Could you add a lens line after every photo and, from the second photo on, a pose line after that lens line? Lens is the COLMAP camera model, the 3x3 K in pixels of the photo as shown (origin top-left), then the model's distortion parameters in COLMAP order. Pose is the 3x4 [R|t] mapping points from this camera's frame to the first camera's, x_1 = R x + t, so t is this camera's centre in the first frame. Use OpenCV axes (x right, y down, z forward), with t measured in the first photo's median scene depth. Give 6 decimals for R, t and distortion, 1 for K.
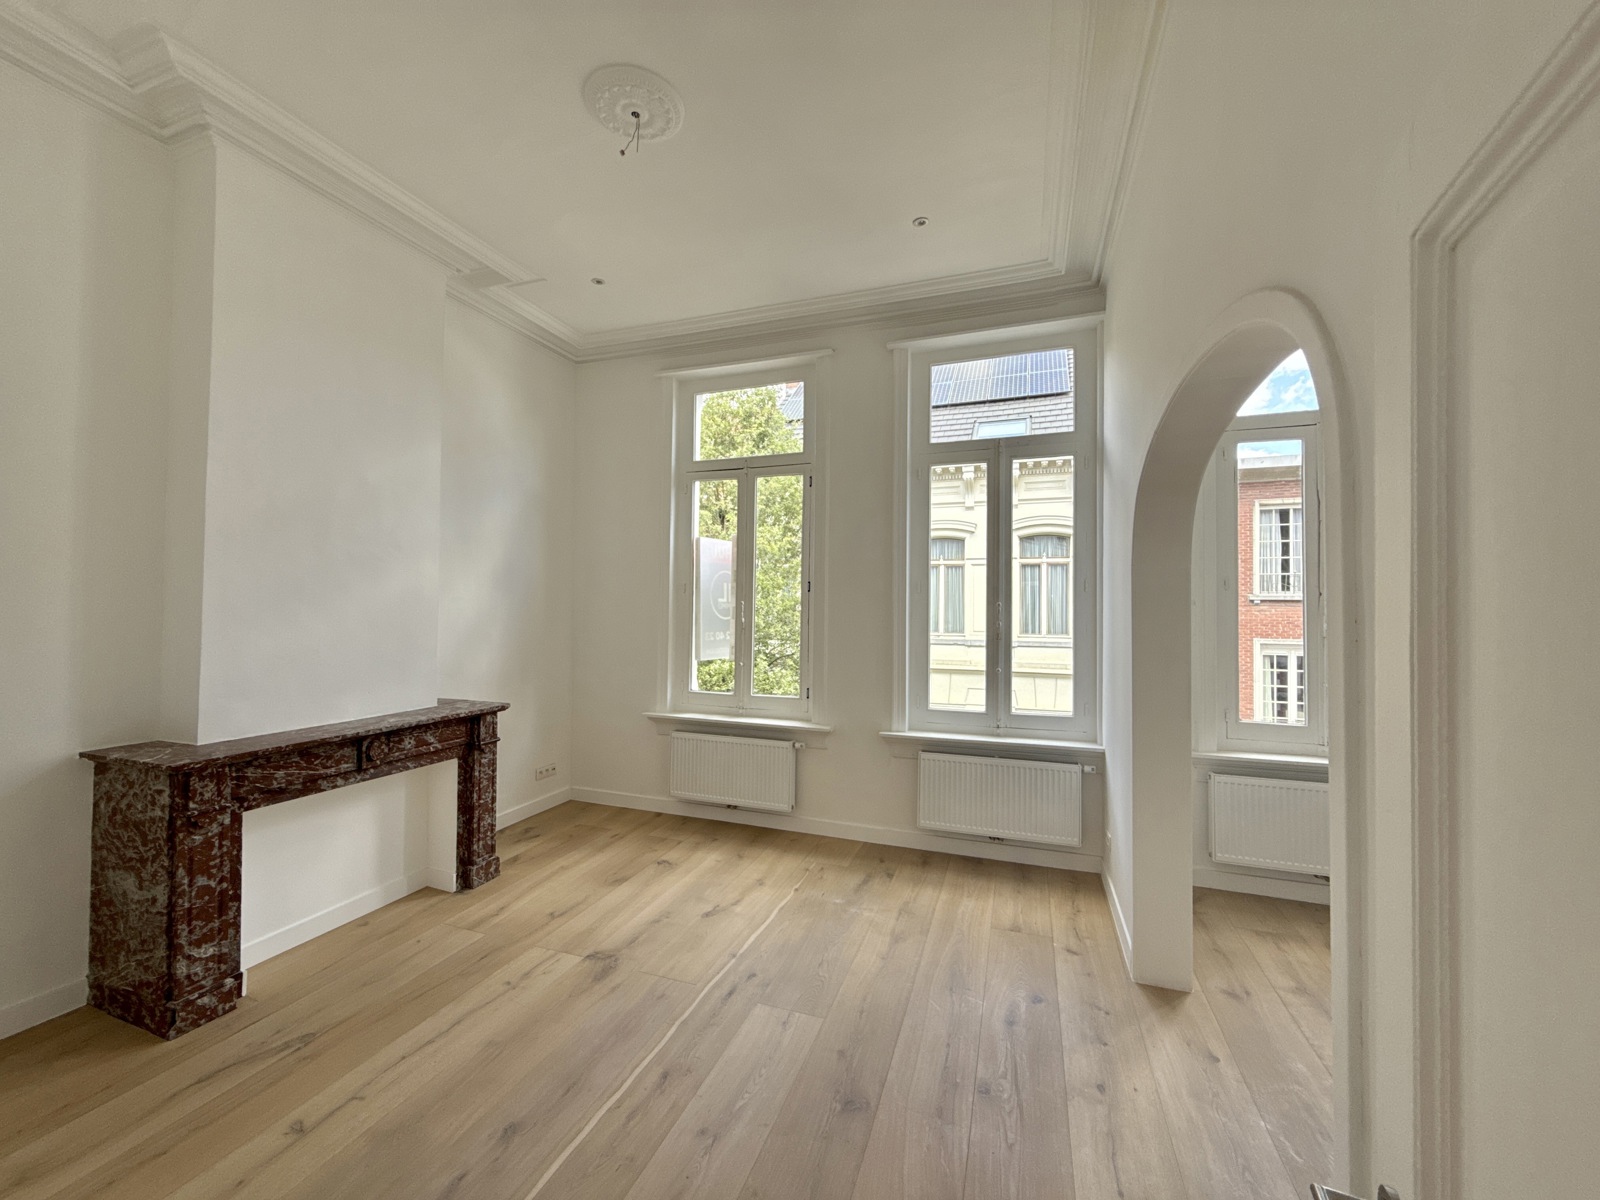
lens RADIAL K [[637.7, 0, 804.4], [0, 637.7, 601.9], [0, 0, 1]] dist [-0.001666, 0.000002]
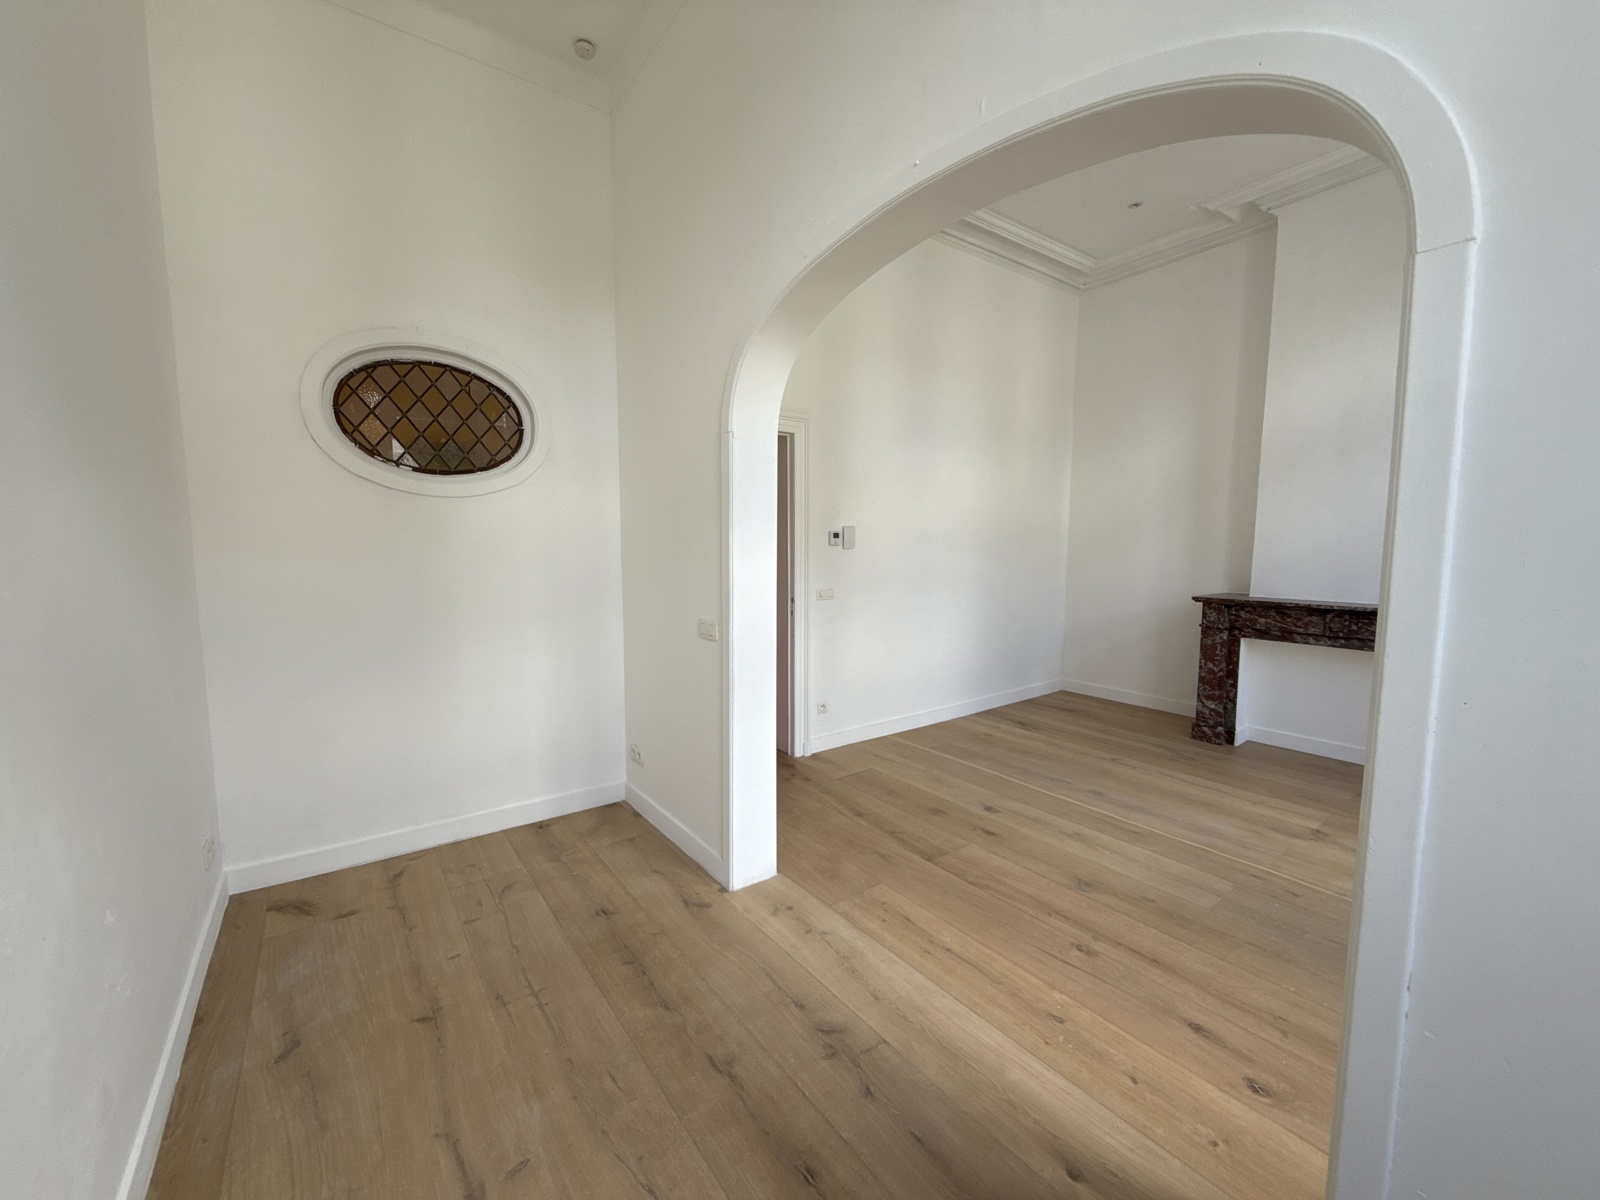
lens RADIAL K [[637.7, 0, 804.4], [0, 637.7, 601.9], [0, 0, 1]] dist [-0.001666, 0.000002]
pose [[-0.560827, 0.068149, -0.825124, 1.126365], [0.003631, 0.996799, 0.079860, 0.102229], [0.827925, 0.041791, -0.559279, 0.990629]]
